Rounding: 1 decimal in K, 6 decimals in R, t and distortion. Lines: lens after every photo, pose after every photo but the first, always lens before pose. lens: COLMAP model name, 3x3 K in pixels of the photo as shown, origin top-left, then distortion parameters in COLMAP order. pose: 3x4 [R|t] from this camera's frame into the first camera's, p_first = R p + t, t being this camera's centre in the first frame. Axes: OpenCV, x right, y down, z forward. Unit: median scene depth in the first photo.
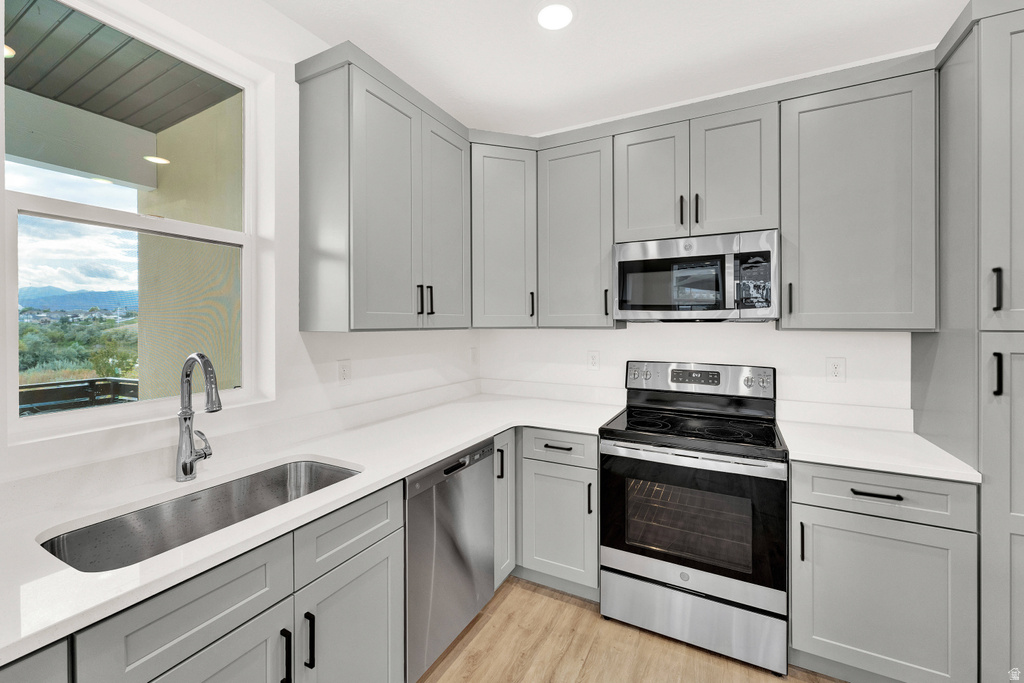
lens RADIAL K [[417.3, 0, 512.3], [0, 417.3, 320.8], [0, 0, 1]] dist [-0.001039, 0.000054]
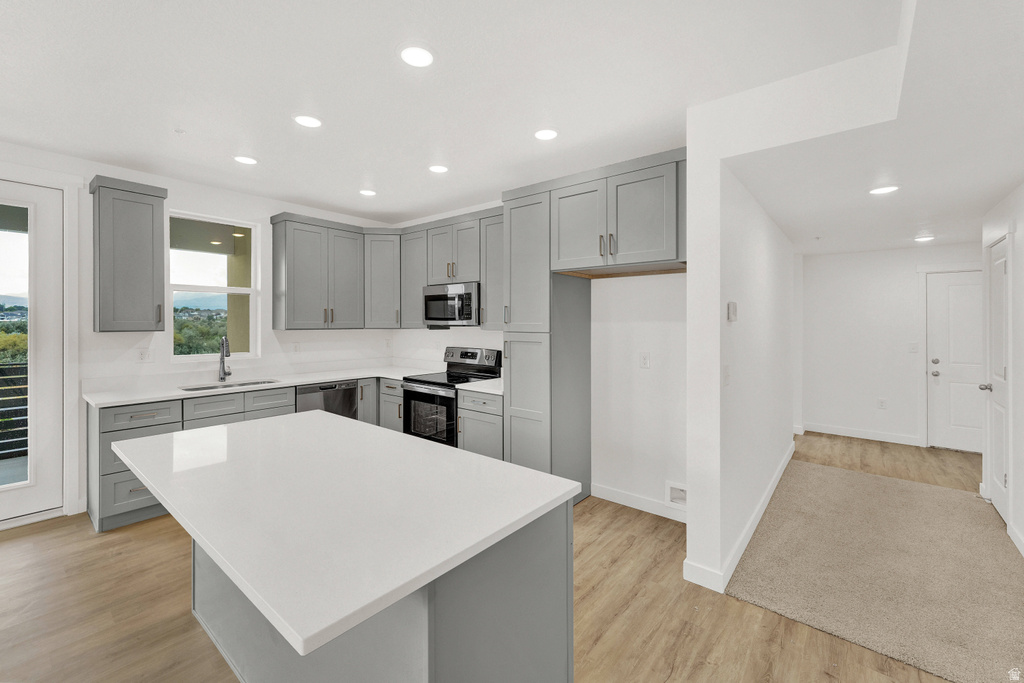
lens RADIAL K [[417.3, 0, 512.3], [0, 417.3, 320.8], [0, 0, 1]] dist [-0.001039, 0.000054]
pose [[0.981099, 0.004729, -0.193450, 1.143293], [-0.004203, 0.999986, 0.003131, -0.033620], [0.193462, -0.002259, 0.981105, -0.939228]]
